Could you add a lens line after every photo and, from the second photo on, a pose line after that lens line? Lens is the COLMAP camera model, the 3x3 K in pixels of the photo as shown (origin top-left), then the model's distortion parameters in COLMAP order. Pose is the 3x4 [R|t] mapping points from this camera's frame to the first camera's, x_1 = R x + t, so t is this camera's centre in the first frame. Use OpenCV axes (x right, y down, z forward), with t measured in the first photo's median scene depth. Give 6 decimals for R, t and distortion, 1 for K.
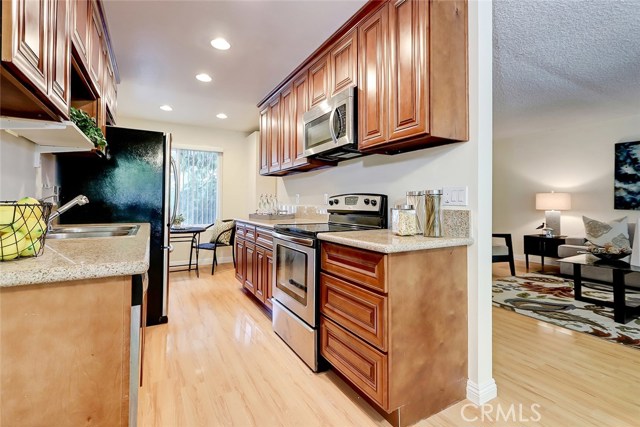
lens RADIAL K [[300.6, 0, 318.6], [0, 300.6, 197.1], [0, 0, 1]] dist [0.001784, 0.000099]
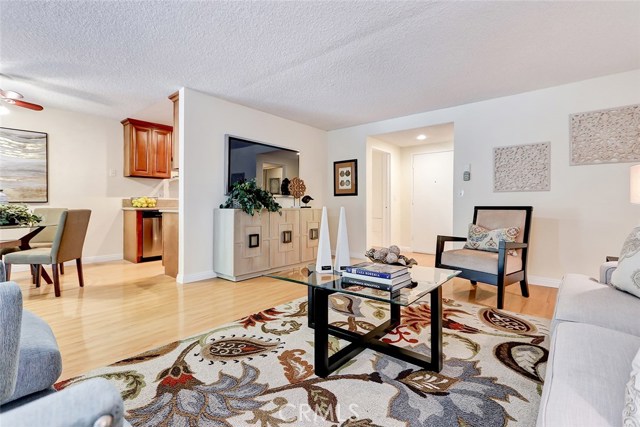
lens RADIAL K [[300.6, 0, 318.6], [0, 300.6, 197.1], [0, 0, 1]] dist [0.001784, 0.000099]
pose [[0.360048, -0.026659, -0.932553, 1.835026], [0.015954, 0.999621, -0.022417, 0.065088], [0.932797, -0.006807, 0.360337, 0.709088]]
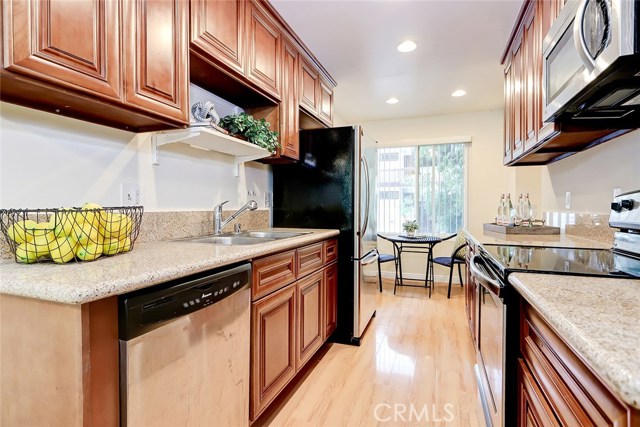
lens RADIAL K [[327.7, 0, 320.0], [0, 327.7, 213.5], [0, 0, 1]] dist [0.001288, 0.000614]
pose [[0.652456, 0.010946, -0.757748, 0.135586], [0.017524, 0.999410, 0.029526, 0.006093], [0.757624, -0.032543, 0.651879, 0.316228]]
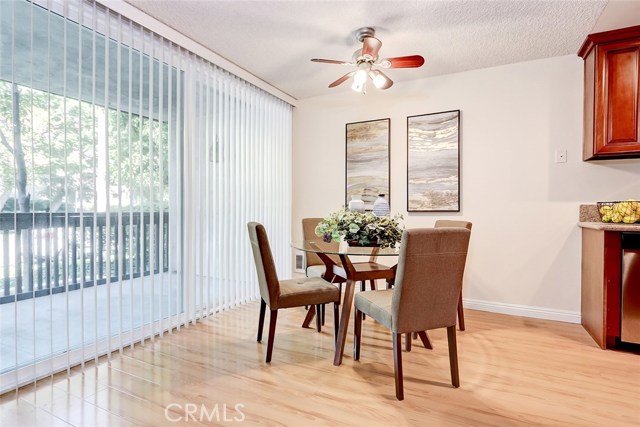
lens RADIAL K [[327.7, 0, 320.0], [0, 327.7, 213.5], [0, 0, 1]] dist [0.001288, 0.000614]
pose [[-0.819089, -0.003964, -0.573652, 0.899556], [-0.002867, 0.999992, -0.002818, 0.046558], [0.573659, -0.000663, -0.819094, 0.622329]]
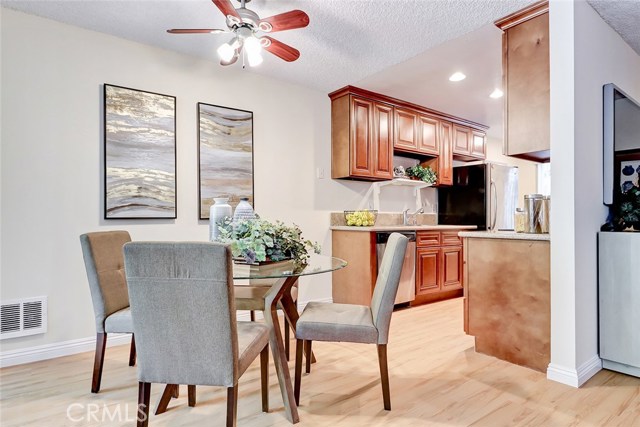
lens RADIAL K [[362.9, 0, 320.0], [0, 362.9, 213.5], [0, 0, 1]] dist [0.001948, 0.000261]
pose [[0.153544, -0.018928, -0.987960, 1.078002], [0.014640, 0.999750, -0.016879, 0.040751], [0.988033, -0.011872, 0.153783, -0.043971]]
